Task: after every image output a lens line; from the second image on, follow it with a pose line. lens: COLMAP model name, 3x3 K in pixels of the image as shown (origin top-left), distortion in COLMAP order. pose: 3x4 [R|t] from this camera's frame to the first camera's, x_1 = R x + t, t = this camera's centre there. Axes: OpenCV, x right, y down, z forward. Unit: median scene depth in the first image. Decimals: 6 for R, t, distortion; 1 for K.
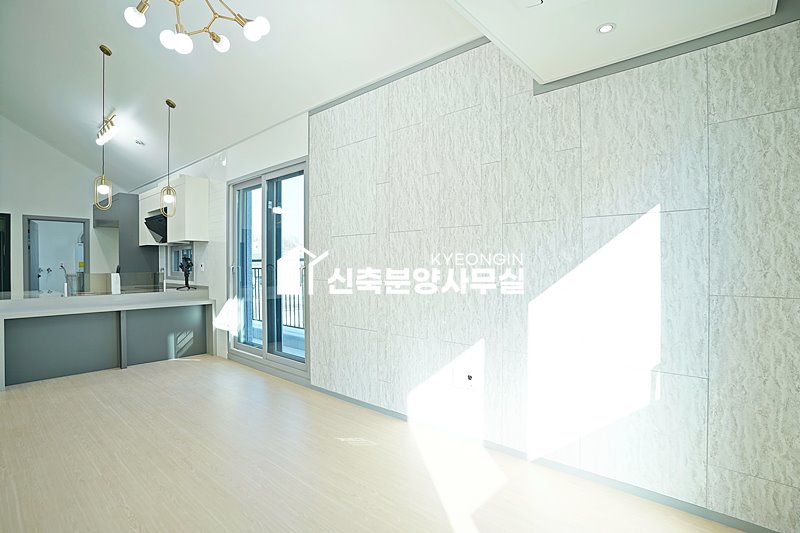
lens RADIAL K [[395.4, 0, 398.9], [0, 395.4, 267.7], [0, 0, 1]] dist [-0.091852, 0.044653]
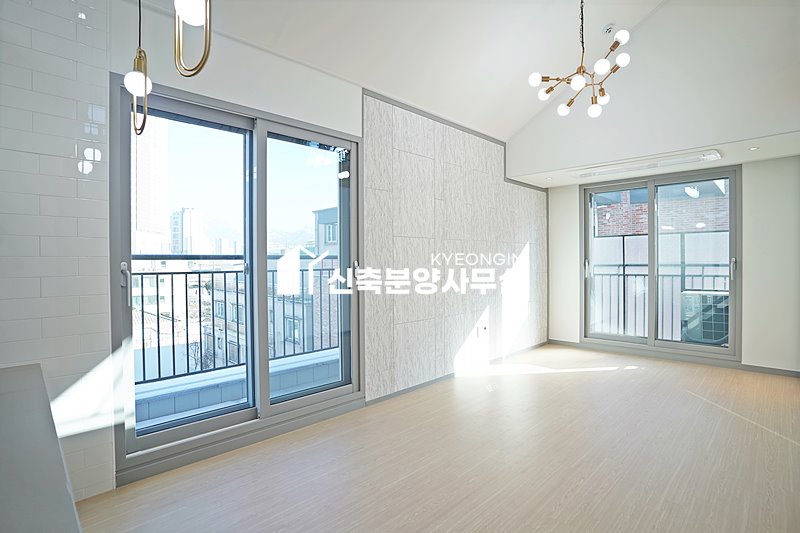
lens RADIAL K [[395.4, 0, 398.9], [0, 395.4, 267.7], [0, 0, 1]] dist [-0.091852, 0.044653]
pose [[0.078750, -0.010609, 0.996838, -1.237706], [0.017349, 0.999807, 0.009270, -0.008617], [-0.996743, 0.016565, 0.078919, 0.970689]]
